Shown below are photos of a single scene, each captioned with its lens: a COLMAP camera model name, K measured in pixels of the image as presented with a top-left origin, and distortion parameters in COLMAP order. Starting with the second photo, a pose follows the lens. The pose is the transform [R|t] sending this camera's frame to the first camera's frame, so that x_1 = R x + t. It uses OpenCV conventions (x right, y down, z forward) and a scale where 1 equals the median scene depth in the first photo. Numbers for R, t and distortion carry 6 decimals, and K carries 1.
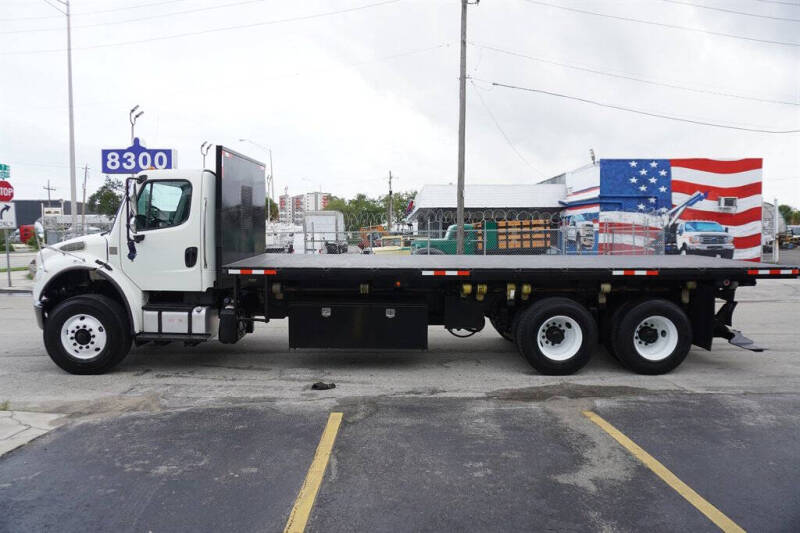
lens RADIAL K [[533.6, 0, 400.0], [0, 533.6, 266.5], [0, 0, 1]] dist [-0.065091, 0.033125]
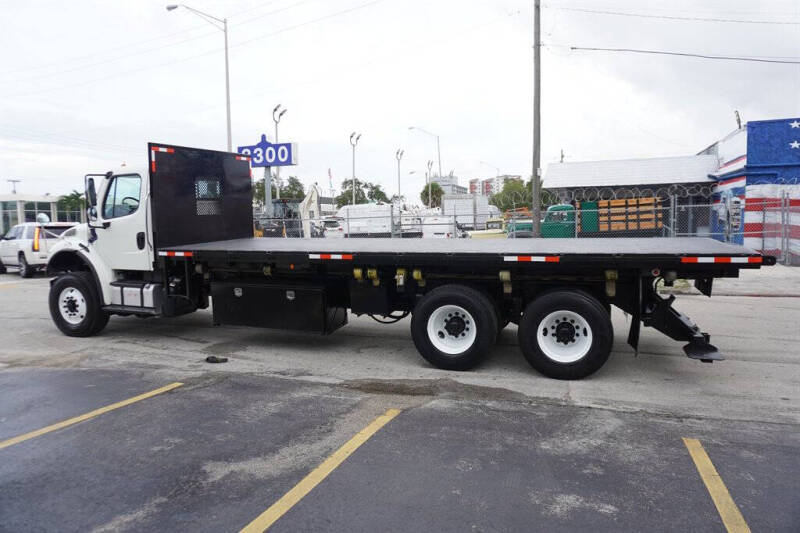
lens RADIAL K [[533.5, 0, 400.9], [0, 533.5, 260.6], [0, 0, 1]] dist [-0.049251, 0.030606]
pose [[0.935288, 0.011328, -0.353706, 0.539708], [-0.004327, 0.999779, 0.020576, -0.001577], [0.353861, -0.017714, 0.935130, 0.114286]]
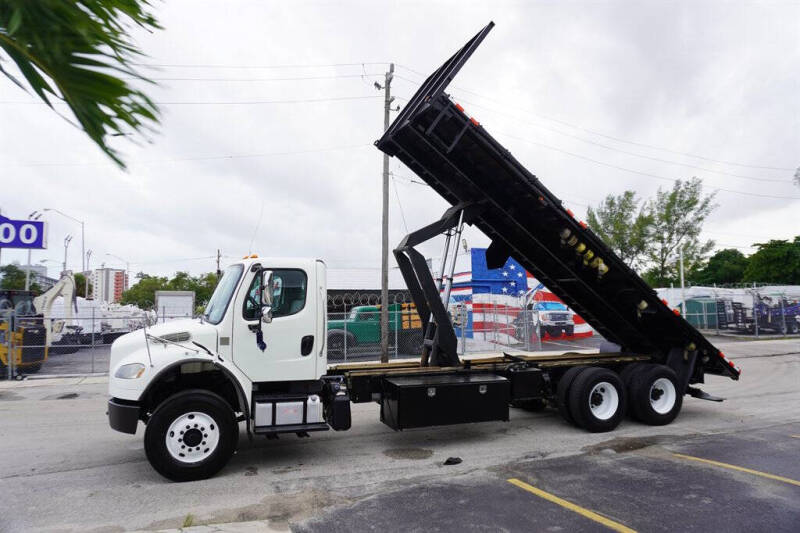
lens RADIAL K [[530.6, 0, 400.0], [0, 530.6, 266.5], [0, 0, 1]] dist [-0.043986, 0.031533]
pose [[0.933620, 0.020295, 0.357690, -0.584721], [0.033059, 0.989255, -0.142417, -0.016478], [-0.356737, 0.144788, 0.922917, -0.012594]]
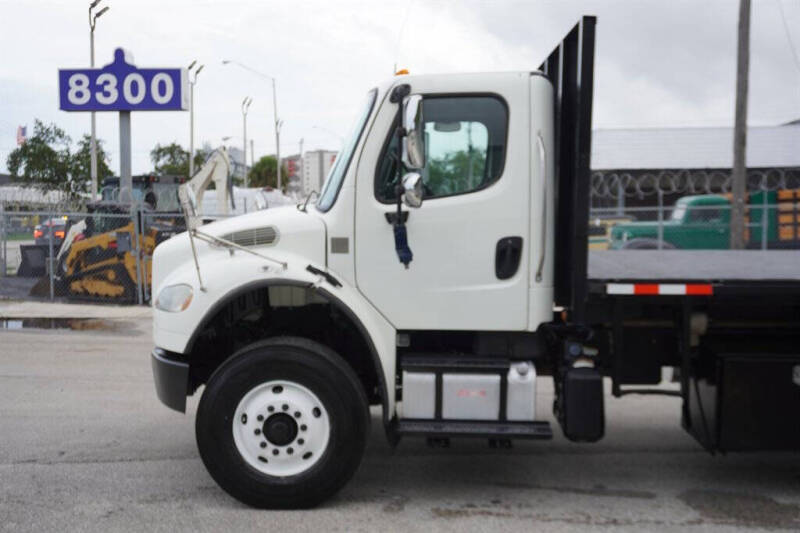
lens RADIAL K [[873.6, 0, 400.0], [0, 873.6, 266.5], [0, 0, 1]] dist [-0.001458, 0.004912]
pose [[0.998331, -0.003624, -0.057645, -0.439952], [0.003300, 0.999978, -0.005707, -0.005950], [0.057664, 0.005507, 0.998321, 0.217268]]
